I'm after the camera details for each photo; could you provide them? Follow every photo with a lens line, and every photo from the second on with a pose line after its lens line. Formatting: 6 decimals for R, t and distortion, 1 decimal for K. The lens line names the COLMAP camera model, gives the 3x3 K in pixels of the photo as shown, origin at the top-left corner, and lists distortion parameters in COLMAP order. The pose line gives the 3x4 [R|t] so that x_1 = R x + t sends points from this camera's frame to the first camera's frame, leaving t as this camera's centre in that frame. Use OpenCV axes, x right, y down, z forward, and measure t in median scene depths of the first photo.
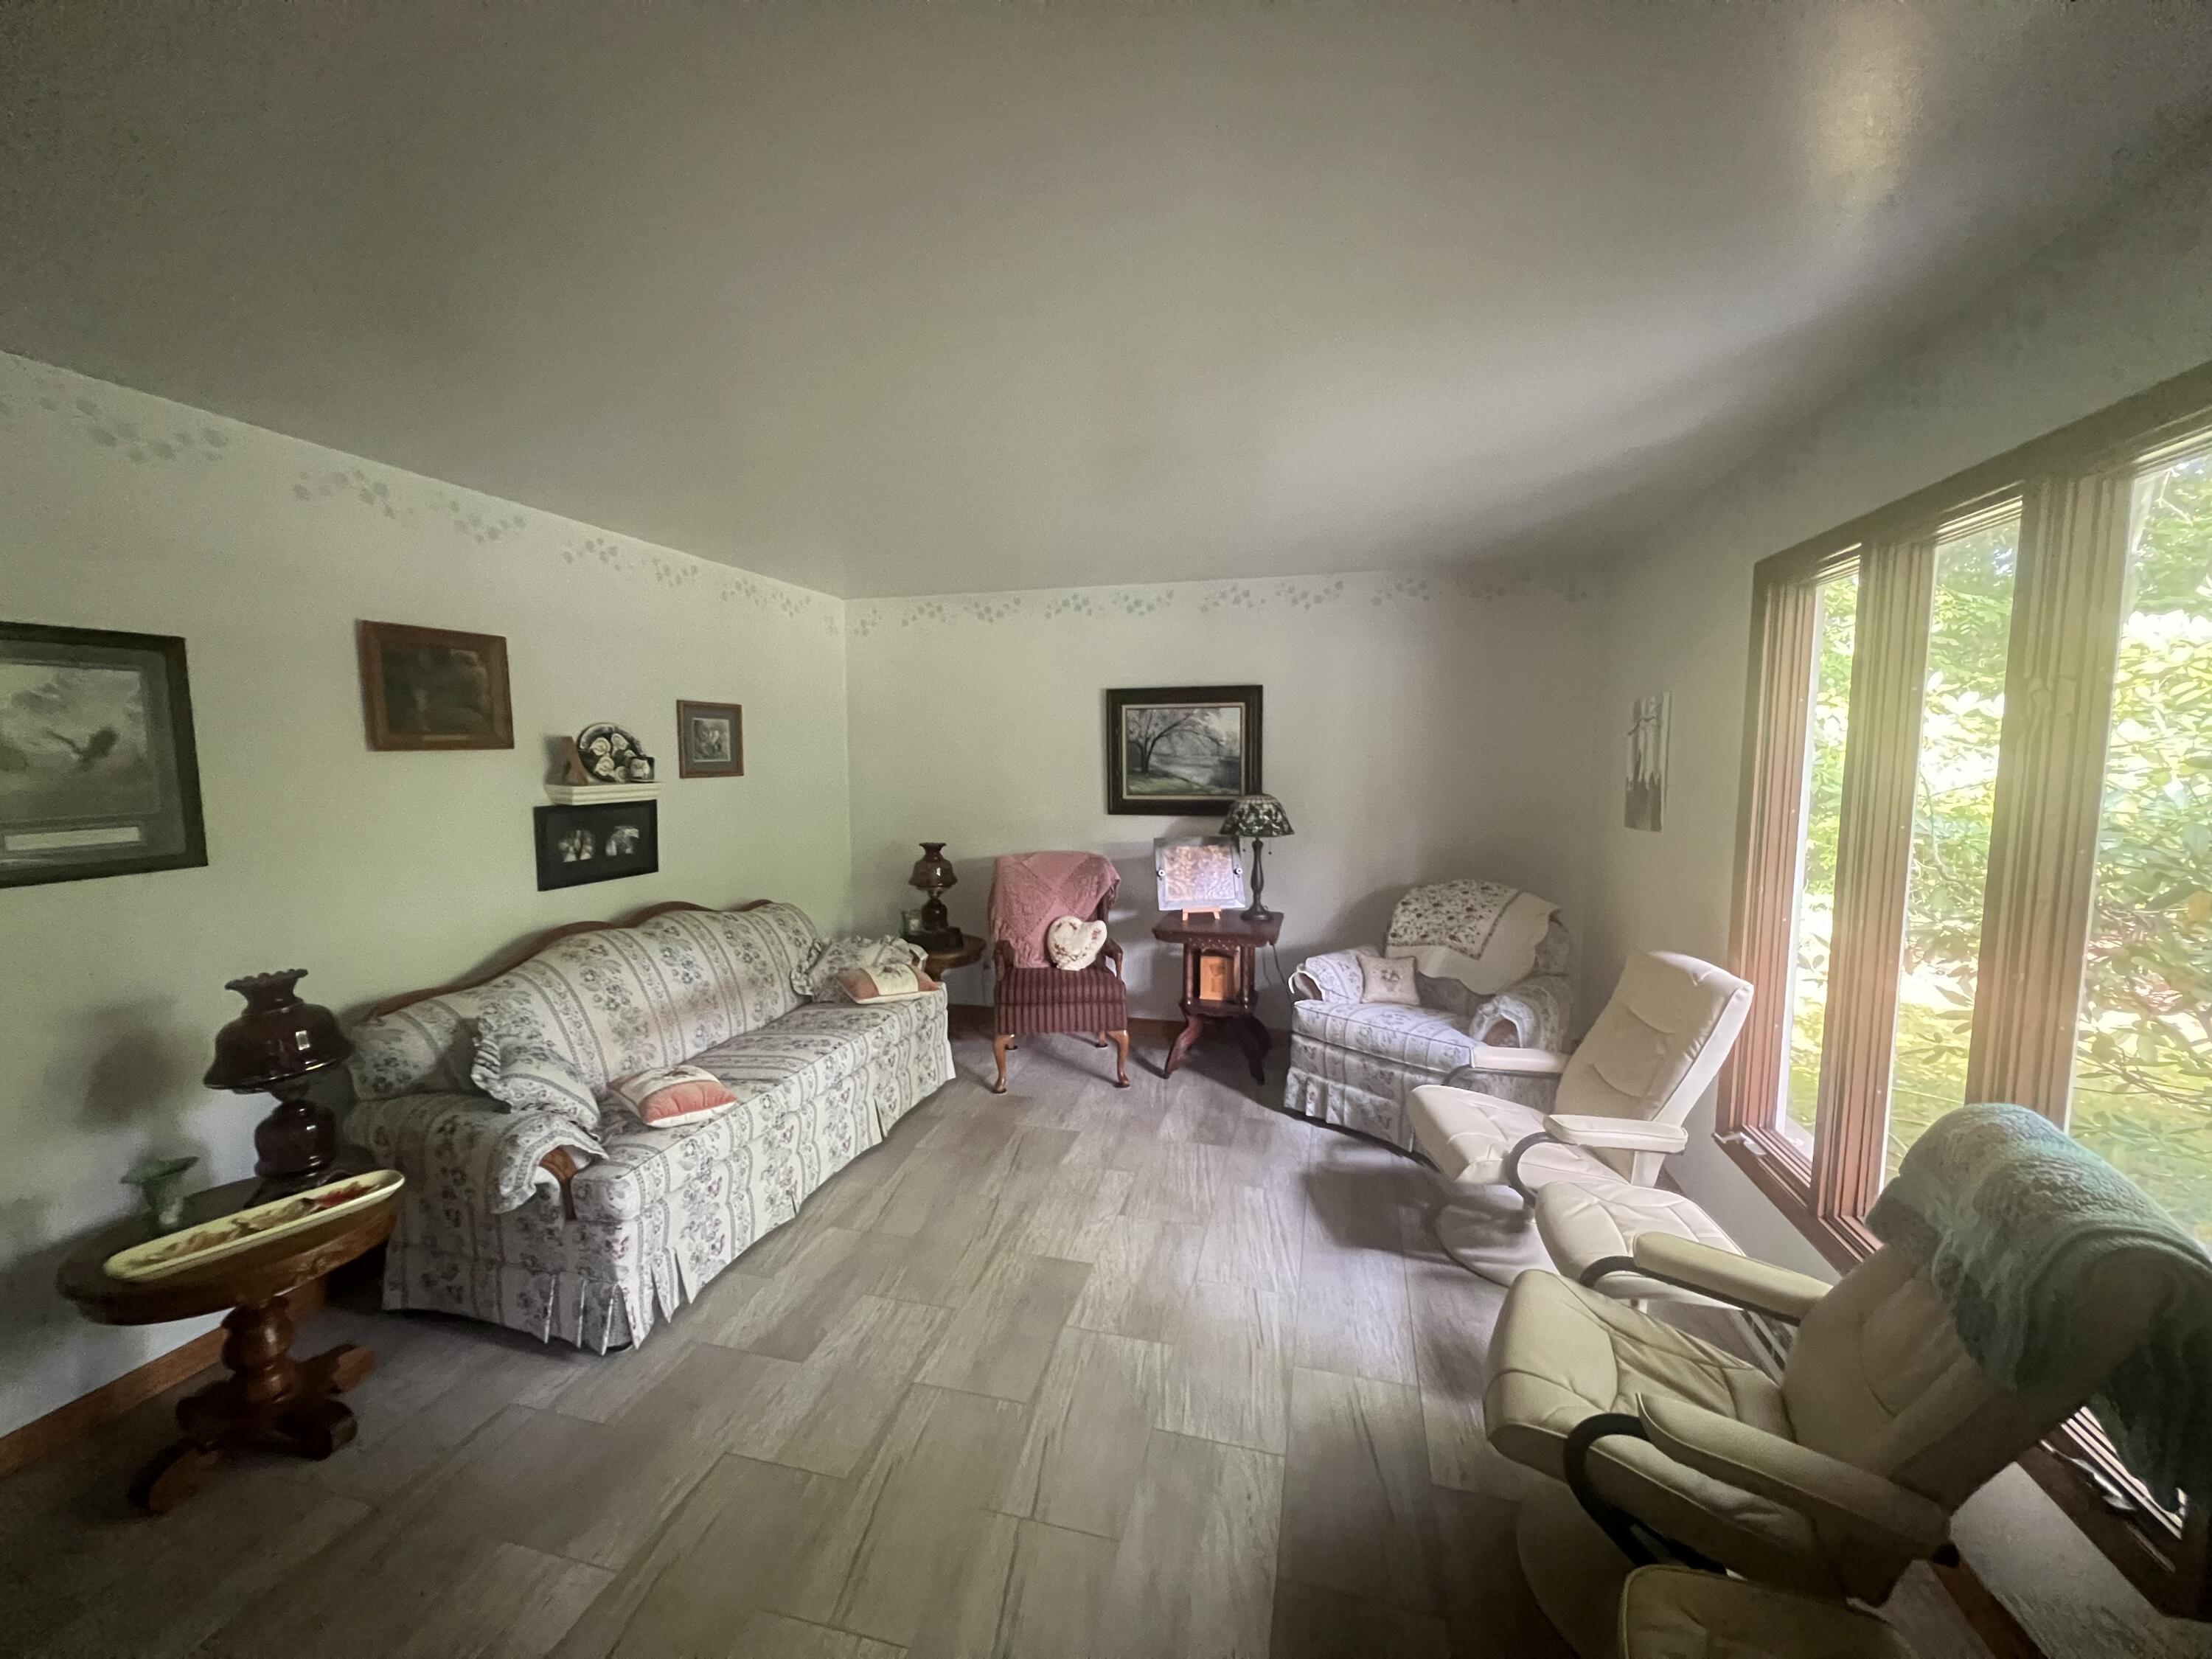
lens RADIAL K [[879.6, 0, 1103.2], [0, 879.6, 831.3], [0, 0, 1]] dist [0.007976, 0.000278]
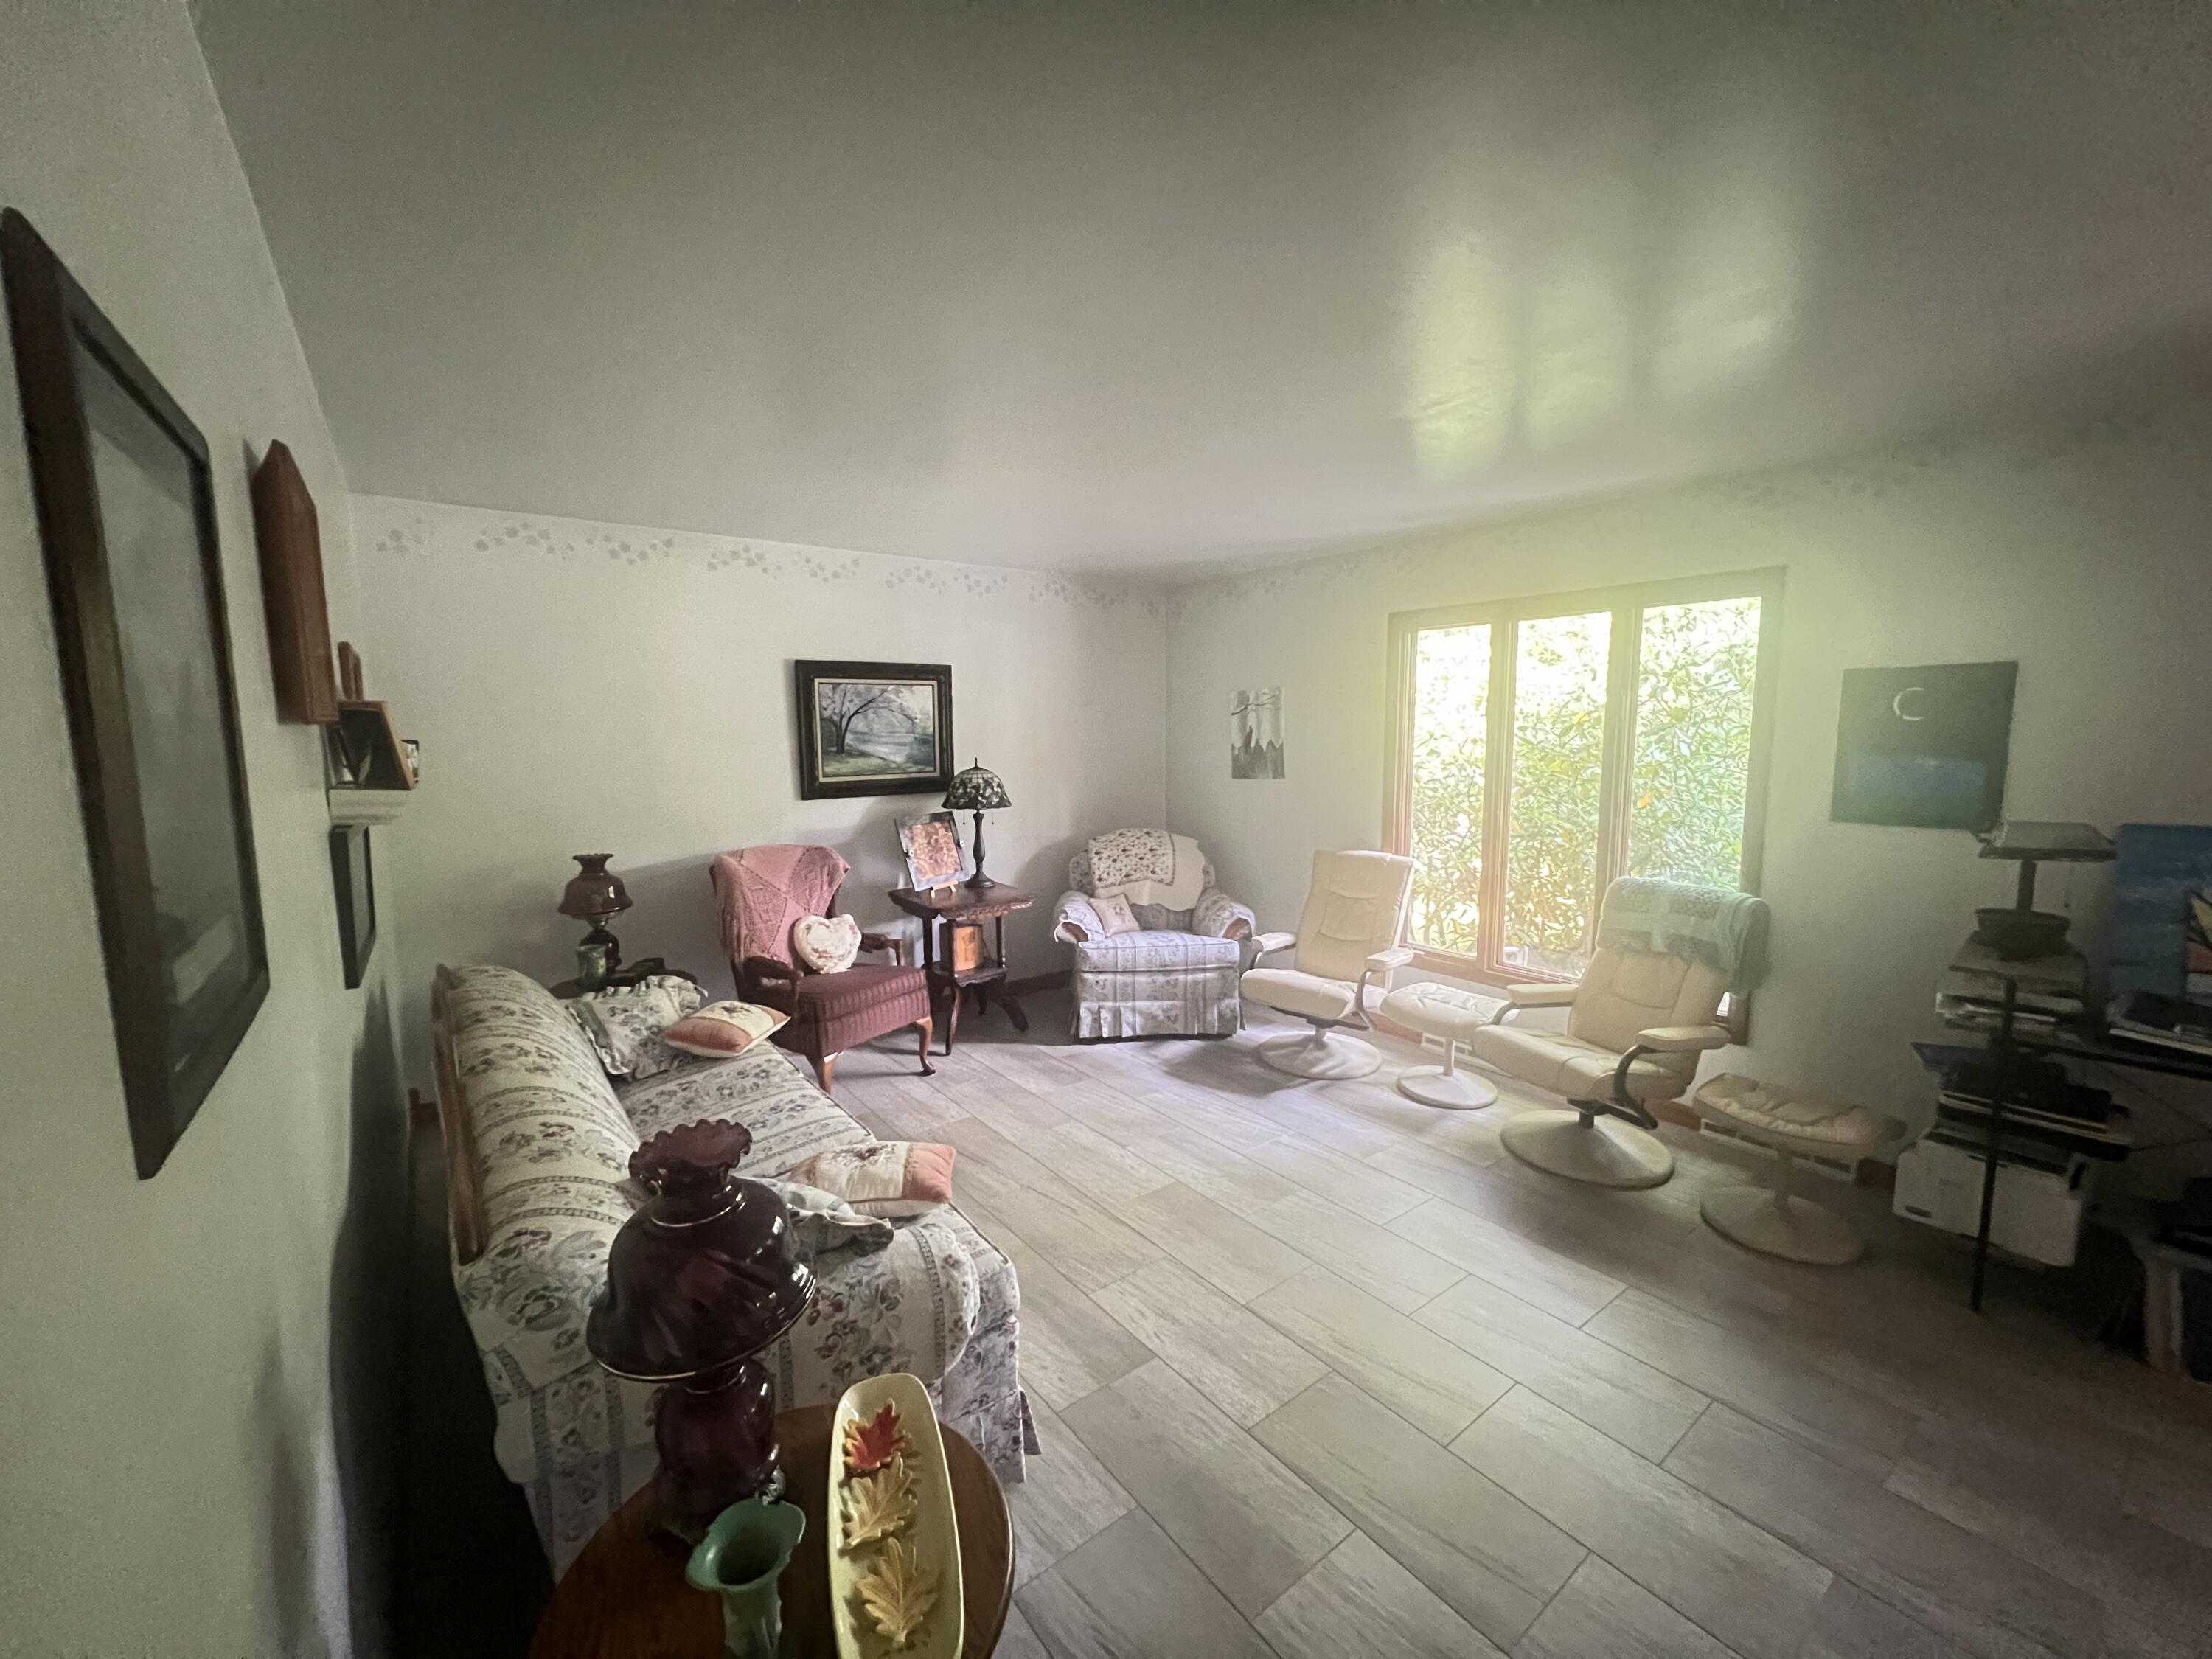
lens RADIAL K [[879.6, 0, 1095.0], [0, 879.6, 832.0], [0, 0, 1]] dist [0.007976, 0.000278]
pose [[0.625010, -0.095029, 0.774811, -0.548318], [0.079046, 0.995165, 0.058292, -0.016811], [-0.776605, 0.024813, 0.629500, 0.218361]]
